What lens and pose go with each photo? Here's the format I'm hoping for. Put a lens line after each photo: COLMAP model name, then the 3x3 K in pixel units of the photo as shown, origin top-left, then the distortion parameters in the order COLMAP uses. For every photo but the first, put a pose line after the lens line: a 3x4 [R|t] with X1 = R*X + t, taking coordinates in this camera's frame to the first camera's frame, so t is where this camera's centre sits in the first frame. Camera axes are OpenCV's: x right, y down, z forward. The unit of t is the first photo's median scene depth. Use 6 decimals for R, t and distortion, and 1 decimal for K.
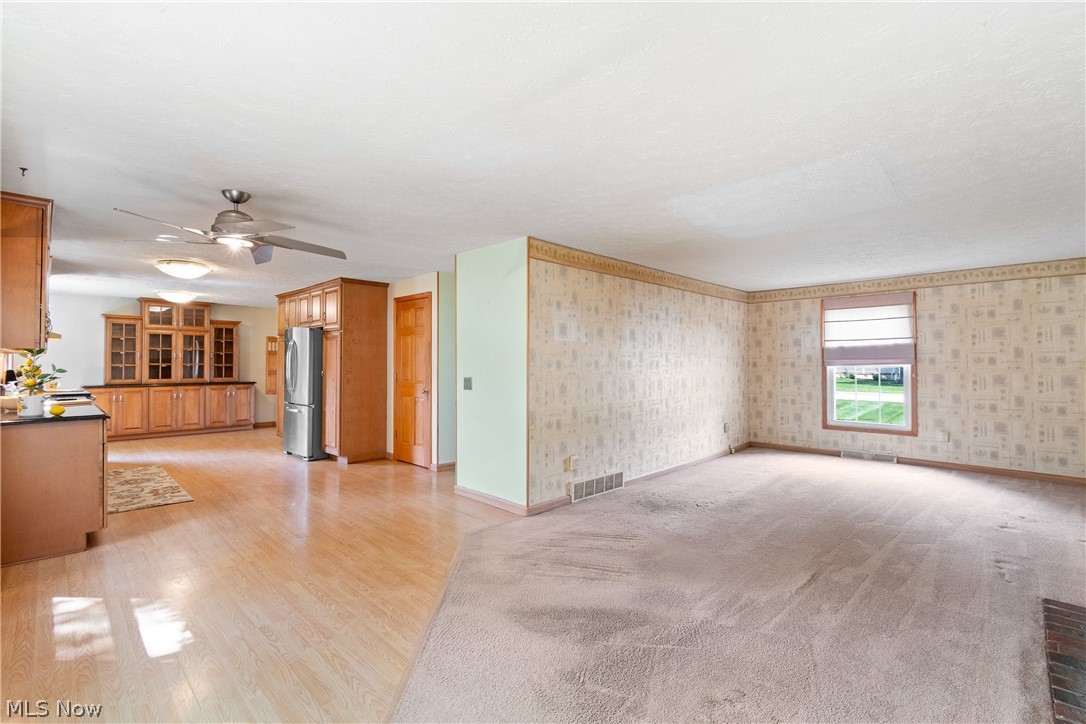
lens RADIAL K [[490.7, 0, 567.9], [0, 490.7, 357.1], [0, 0, 1]] dist [0.005143, -0.000201]
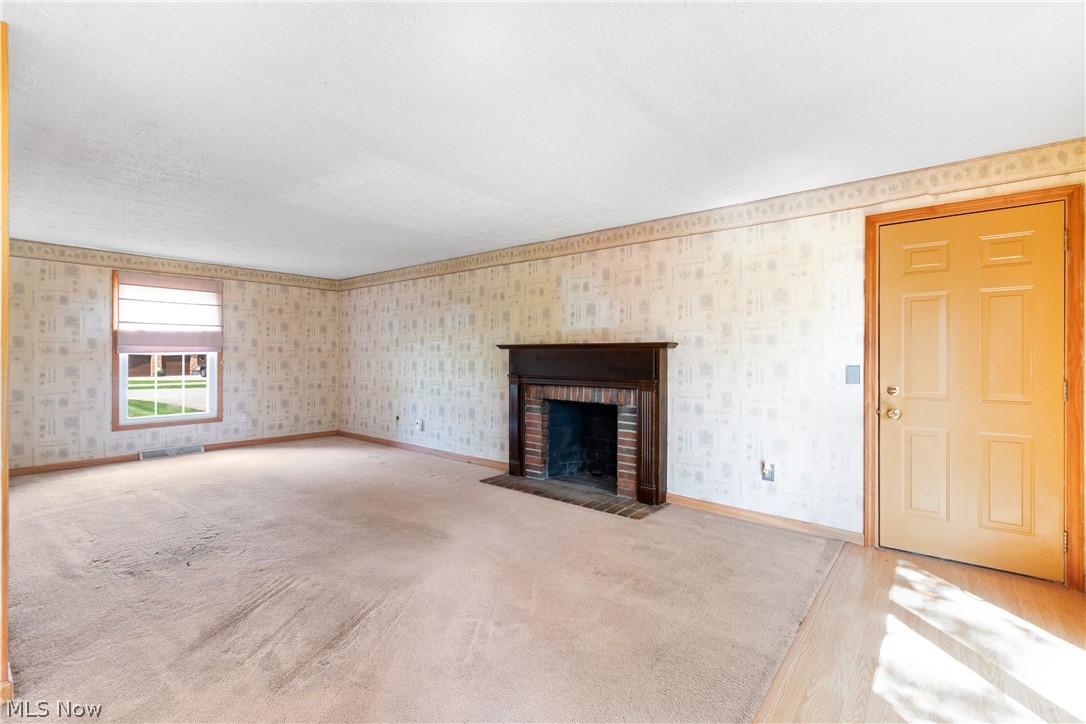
lens RADIAL K [[490.7, 0, 542.1], [0, 490.7, 359.0], [0, 0, 1]] dist [0.005143, -0.000201]
pose [[-0.073688, -0.004671, 0.997270, -0.368683], [-0.017277, 0.999845, 0.003406, 0.014057], [-0.997132, -0.016979, -0.073757, 0.398992]]
